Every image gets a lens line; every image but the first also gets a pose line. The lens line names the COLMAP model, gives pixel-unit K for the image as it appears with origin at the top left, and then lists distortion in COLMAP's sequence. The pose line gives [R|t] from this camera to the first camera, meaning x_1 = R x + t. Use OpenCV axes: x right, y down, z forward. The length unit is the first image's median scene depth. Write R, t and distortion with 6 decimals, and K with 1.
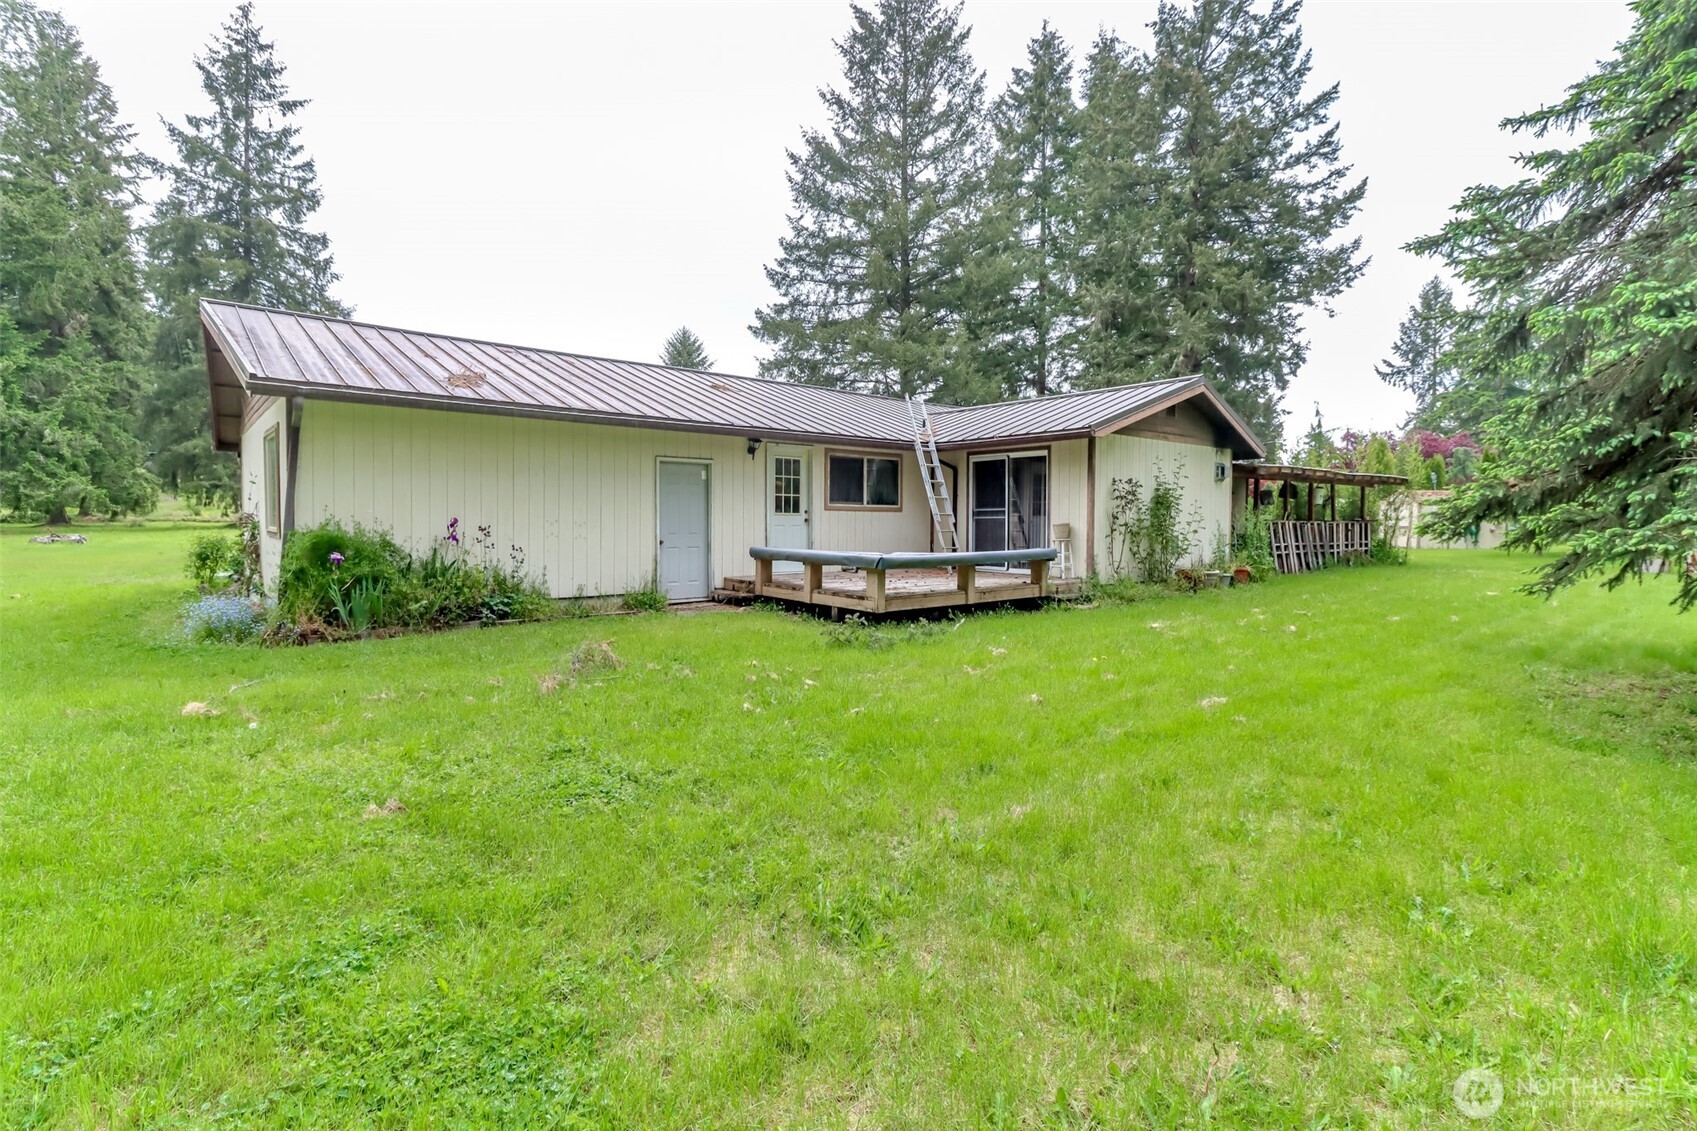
lens RADIAL K [[787.3, 0, 845.3], [0, 787.3, 545.6], [0, 0, 1]] dist [0.036307, -0.018527]
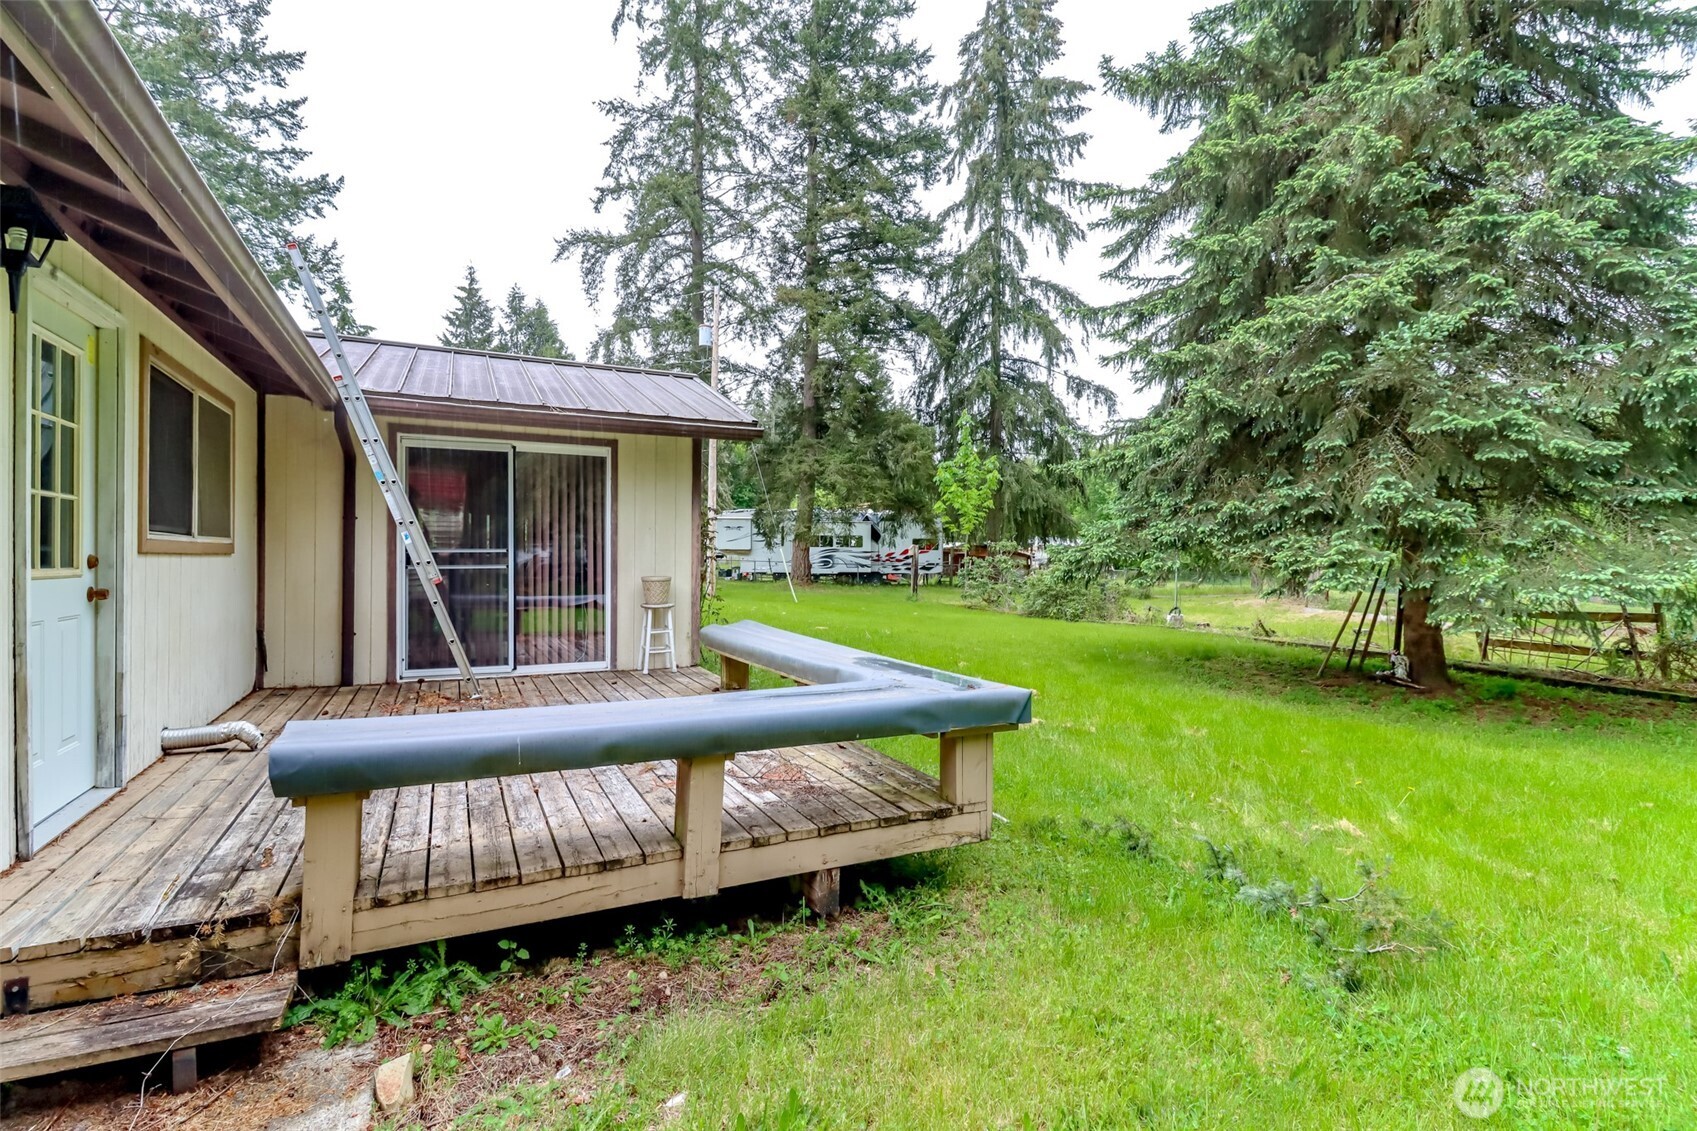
lens RADIAL K [[787.3, 0, 845.3], [0, 787.3, 545.6], [0, 0, 1]] dist [0.036307, -0.018527]
pose [[0.258950, 0.006888, 0.965866, -0.075337], [0.021790, 0.999678, -0.012971, -0.012119], [-0.965645, 0.024405, 0.258716, 0.211043]]
